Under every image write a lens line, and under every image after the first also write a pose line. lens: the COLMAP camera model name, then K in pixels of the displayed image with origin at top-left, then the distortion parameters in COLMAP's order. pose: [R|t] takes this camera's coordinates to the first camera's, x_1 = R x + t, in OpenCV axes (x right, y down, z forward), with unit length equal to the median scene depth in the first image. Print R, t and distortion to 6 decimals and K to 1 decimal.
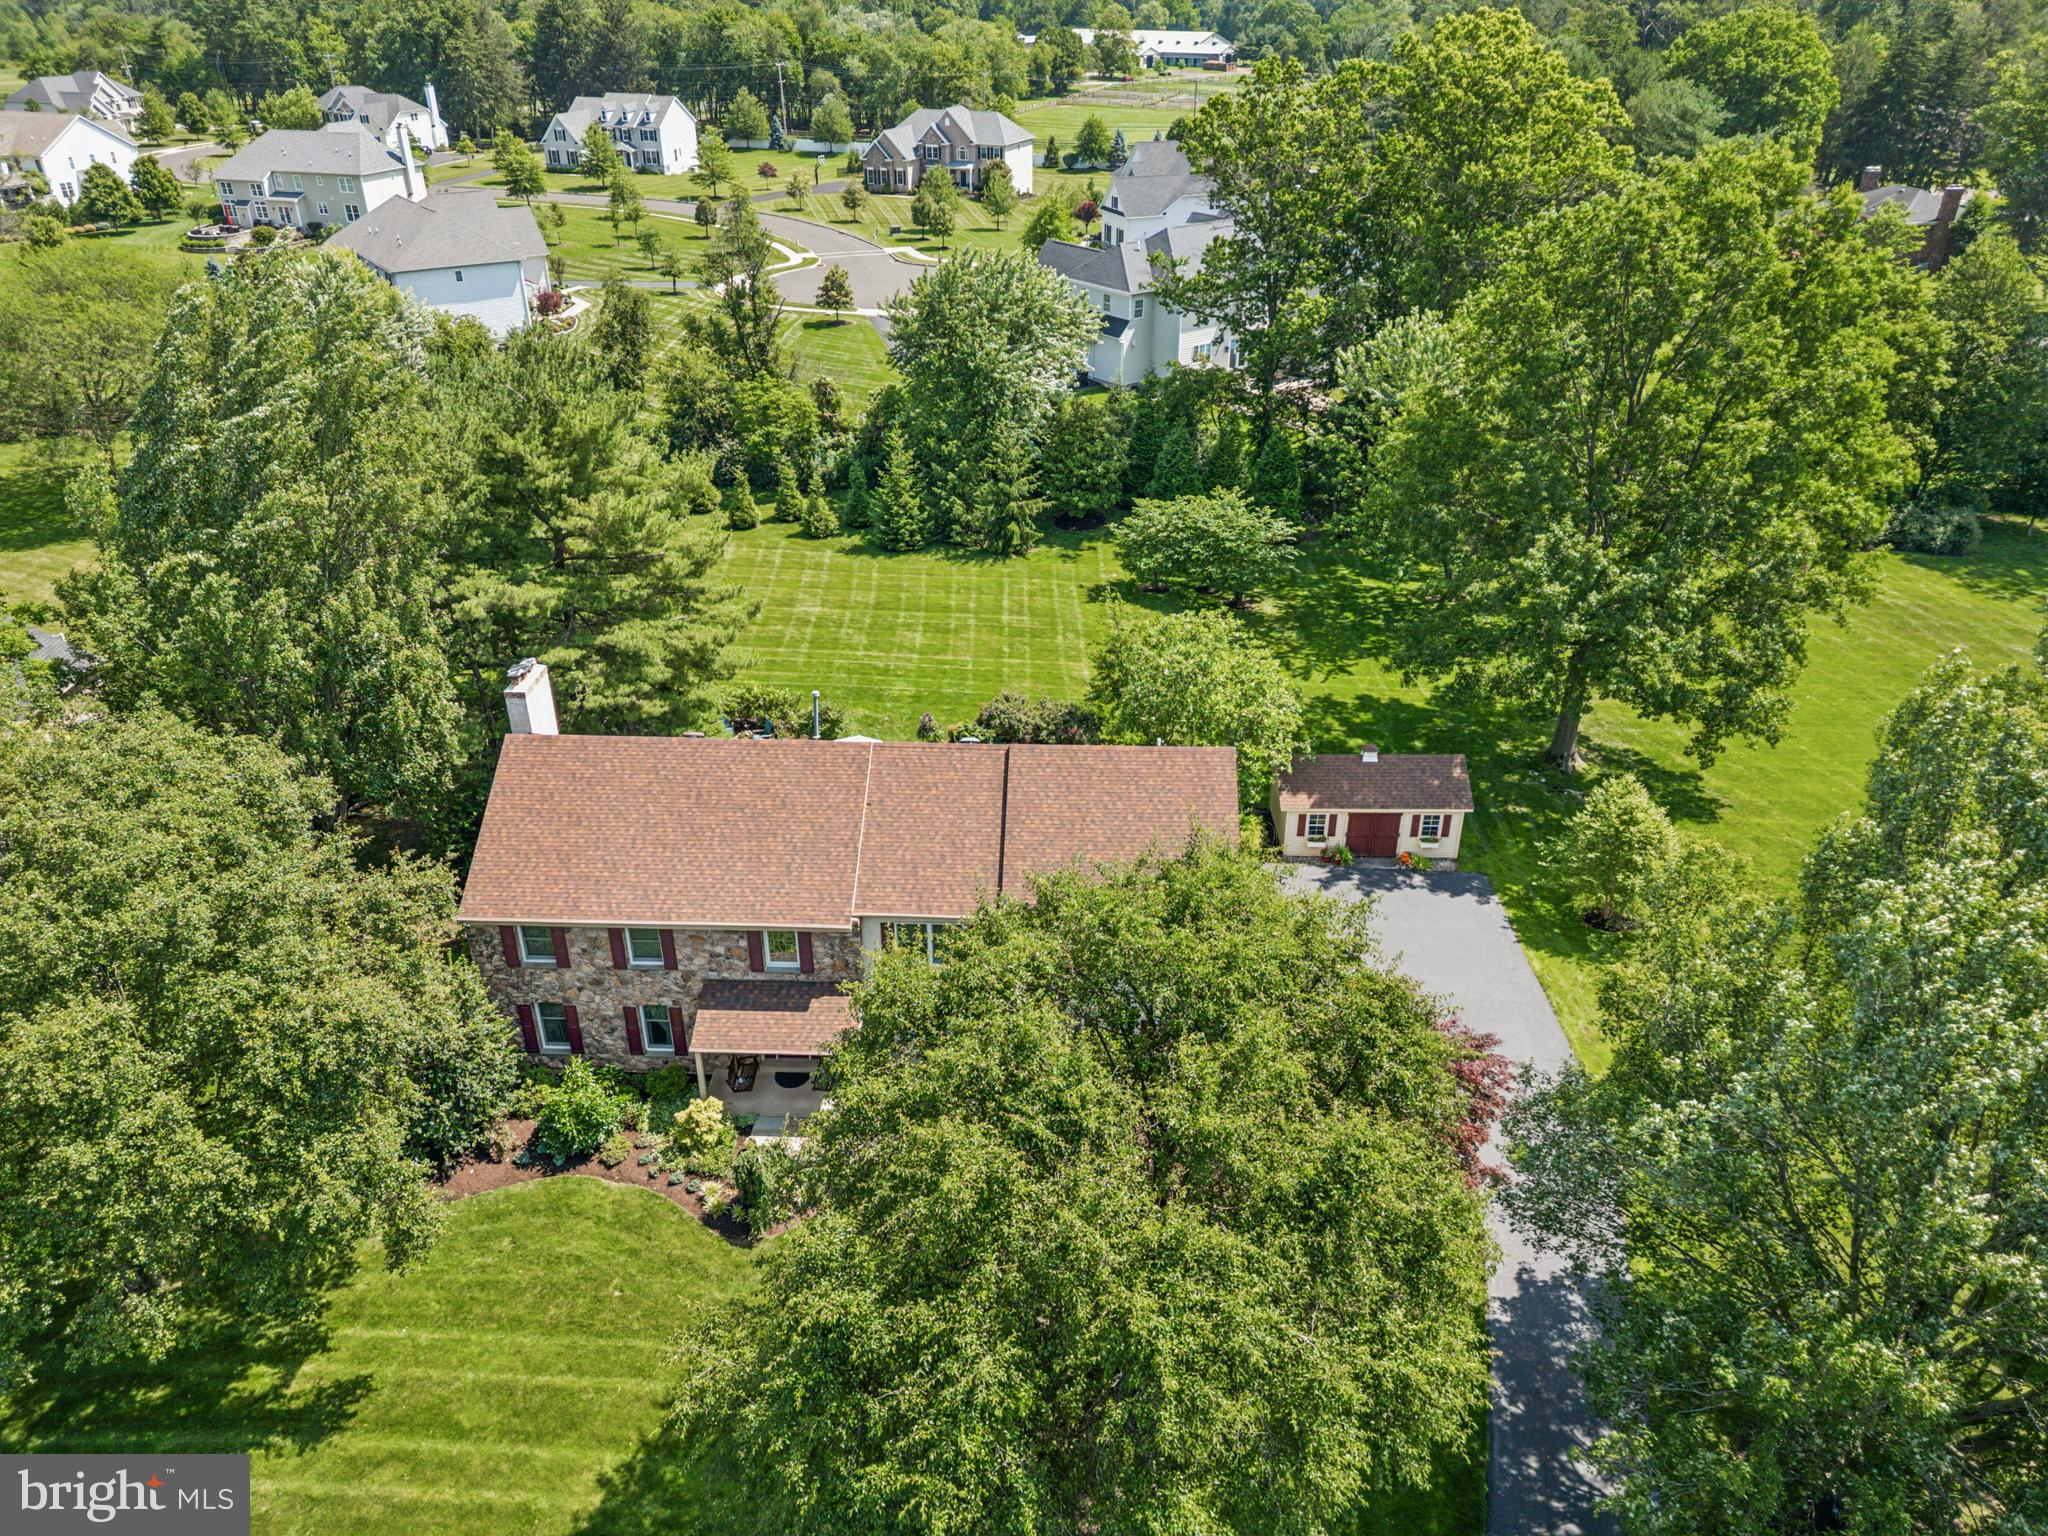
lens RADIAL K [[1440.6, 0, 1017.7], [0, 1440.6, 768.9], [0, 0, 1]] dist [0.025491, -0.020704]
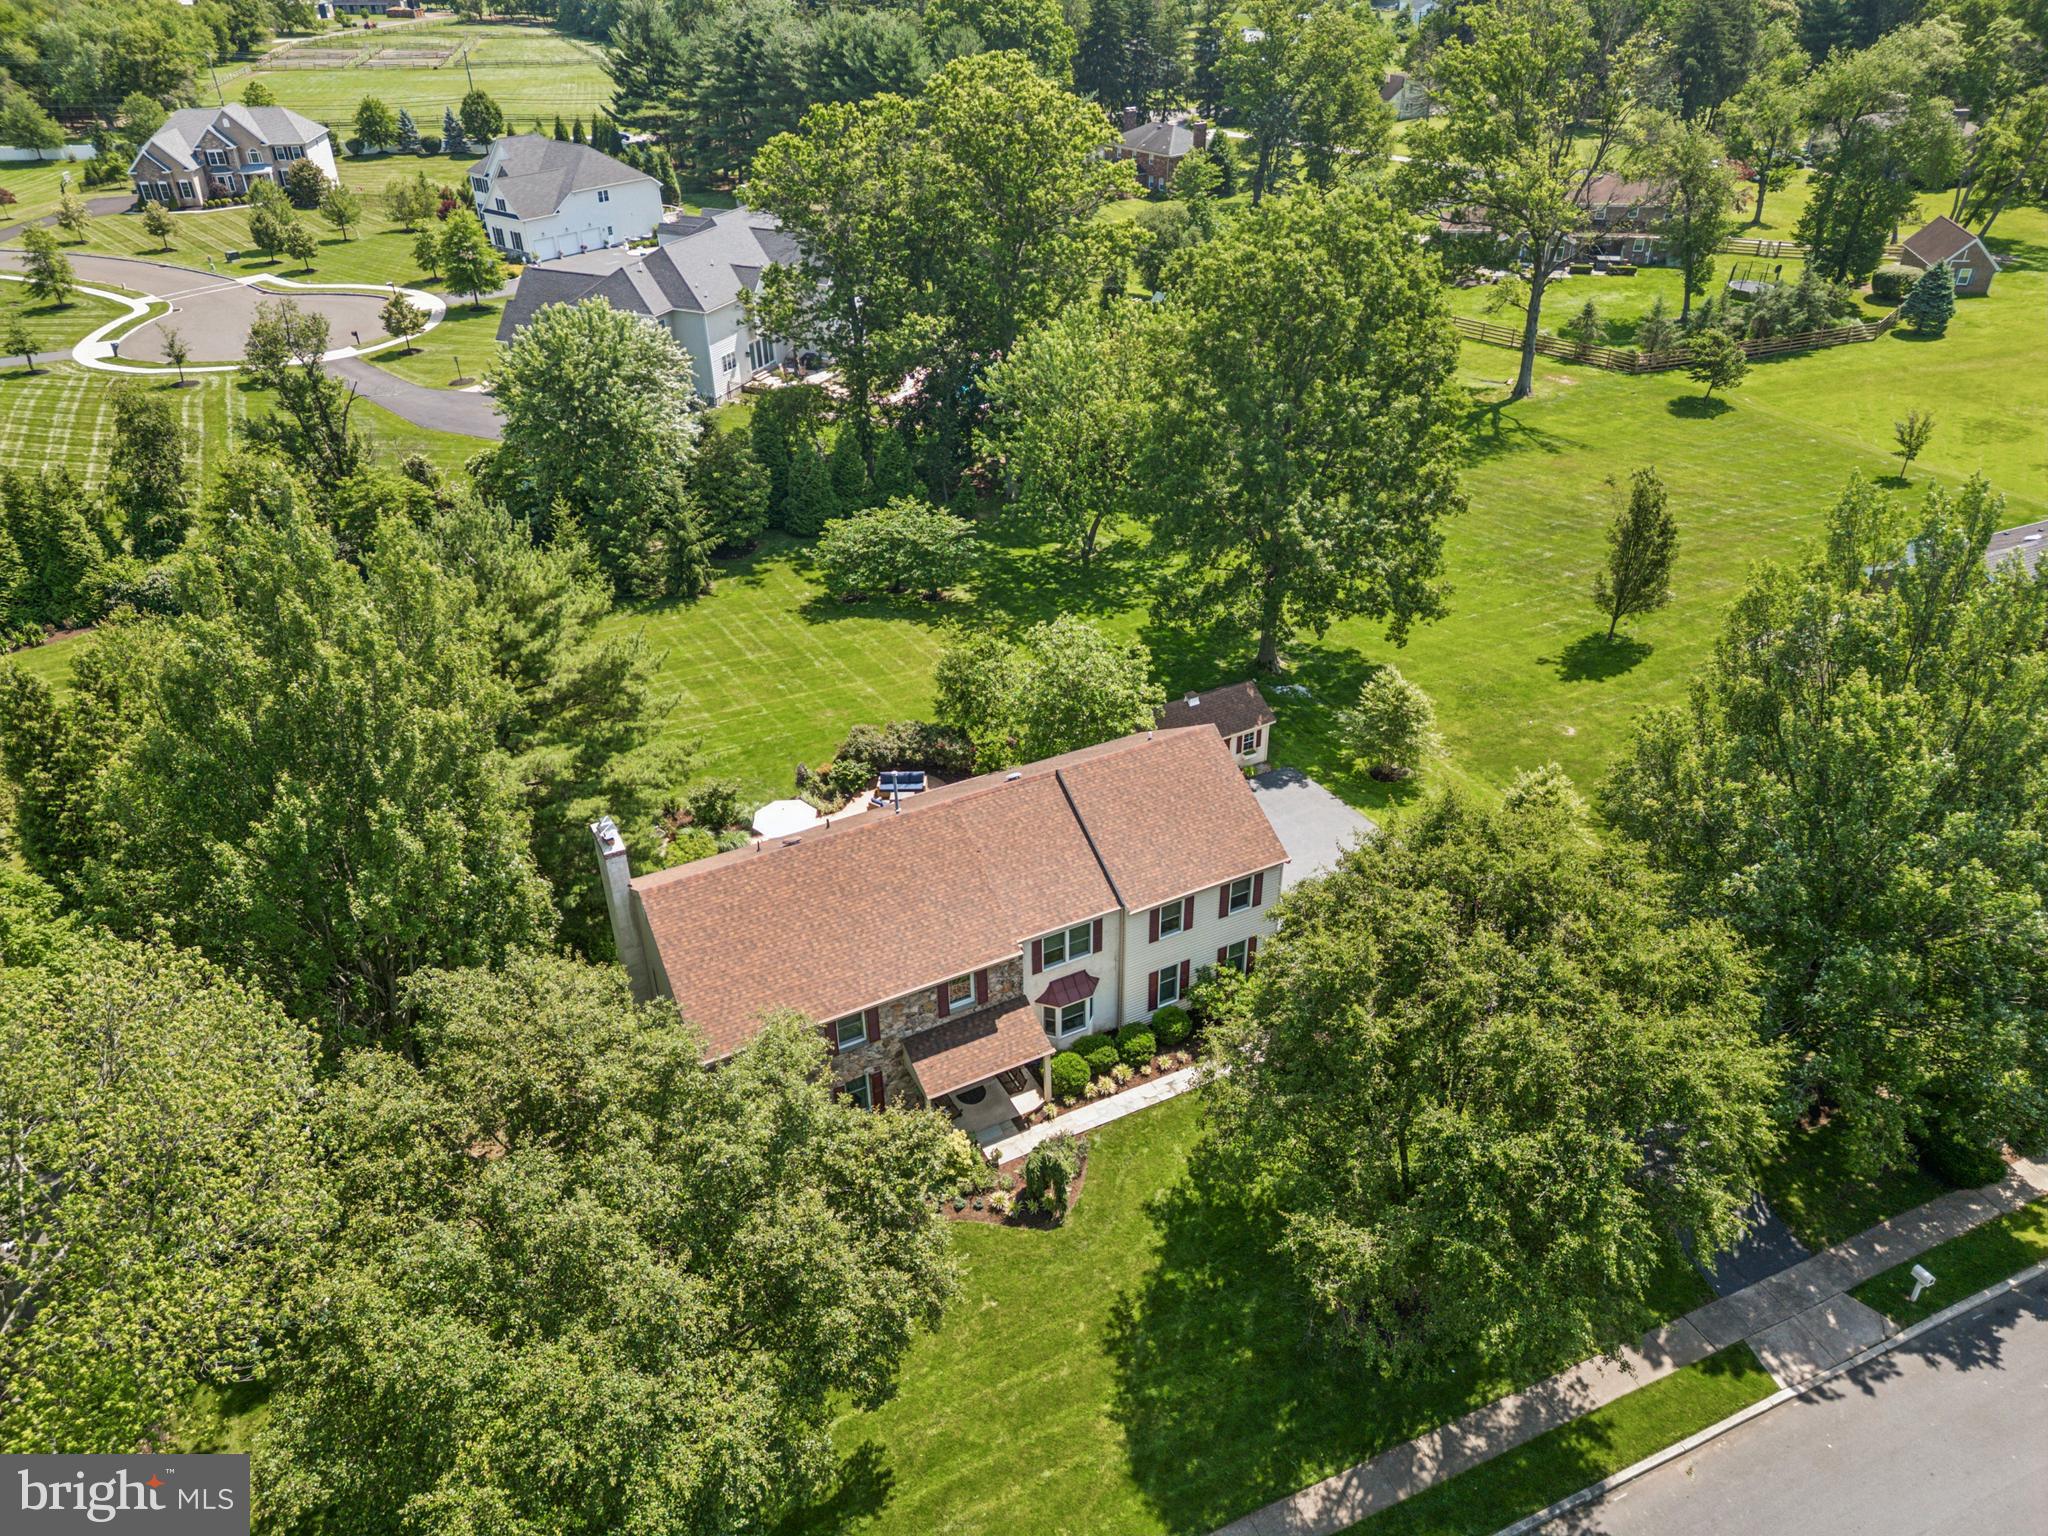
lens RADIAL K [[1440.6, 0, 1029.2], [0, 1440.6, 758.0], [0, 0, 1]] dist [0.025491, -0.020704]
pose [[0.862149, -0.270406, 0.428461, -0.299846], [0.253026, 0.962455, 0.098275, -0.083854], [-0.438949, 0.023684, 0.898200, -0.043085]]
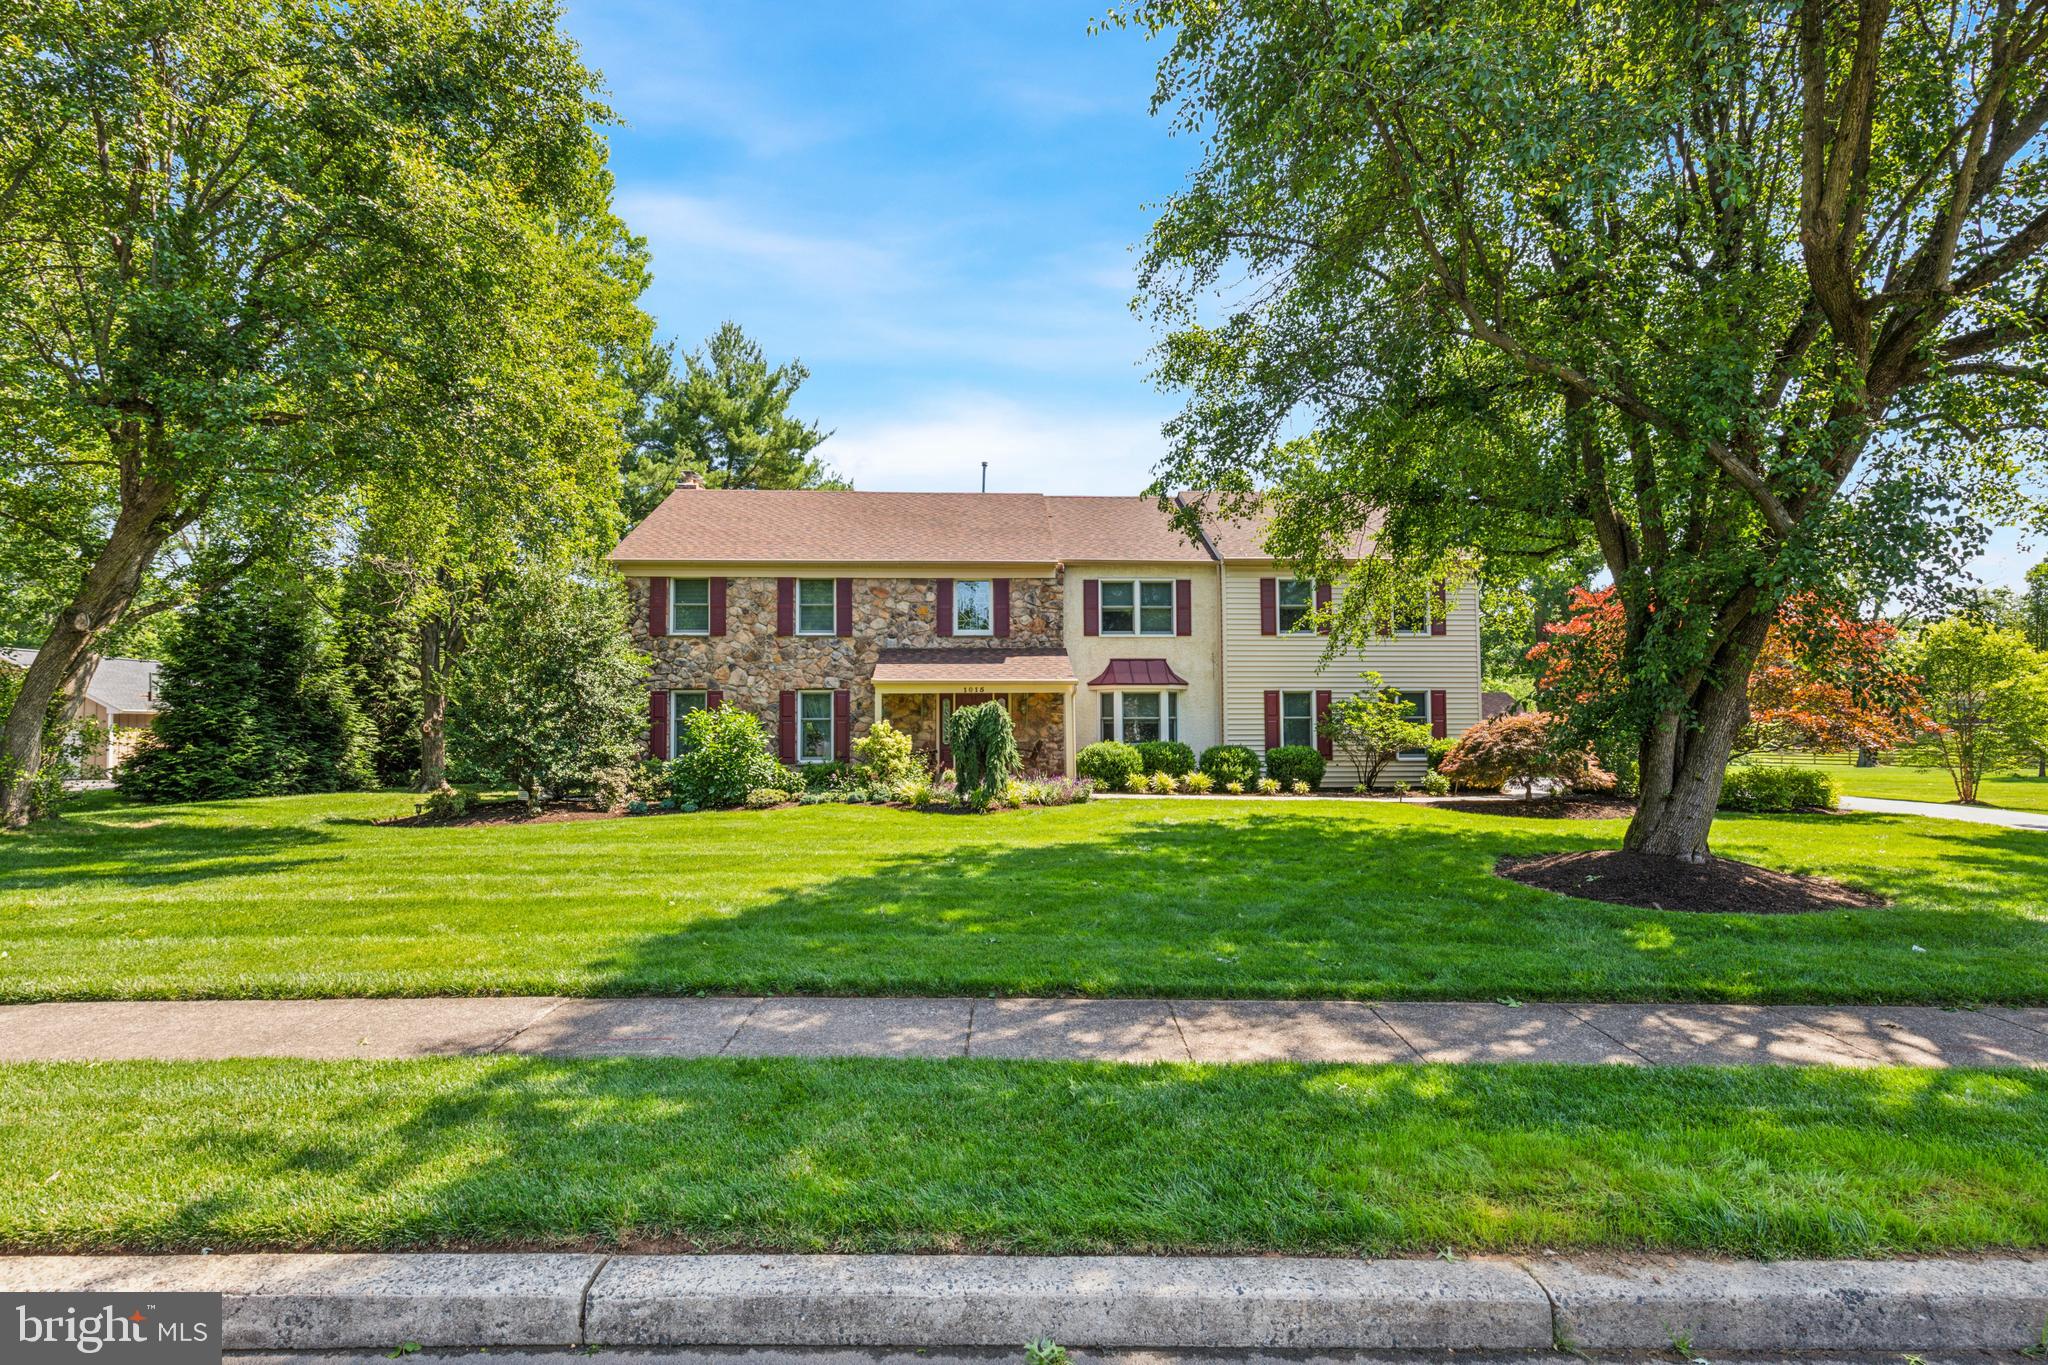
lens RADIAL K [[938.8, 0, 1019.9], [0, 938.8, 680.9], [0, 0, 1]] dist [0.042867, 0.000163]
pose [[0.995575, -0.000673, 0.093967, -0.100179], [0.050748, 0.845461, -0.531621, 0.250080], [-0.079088, 0.534037, 0.841754, 0.281865]]
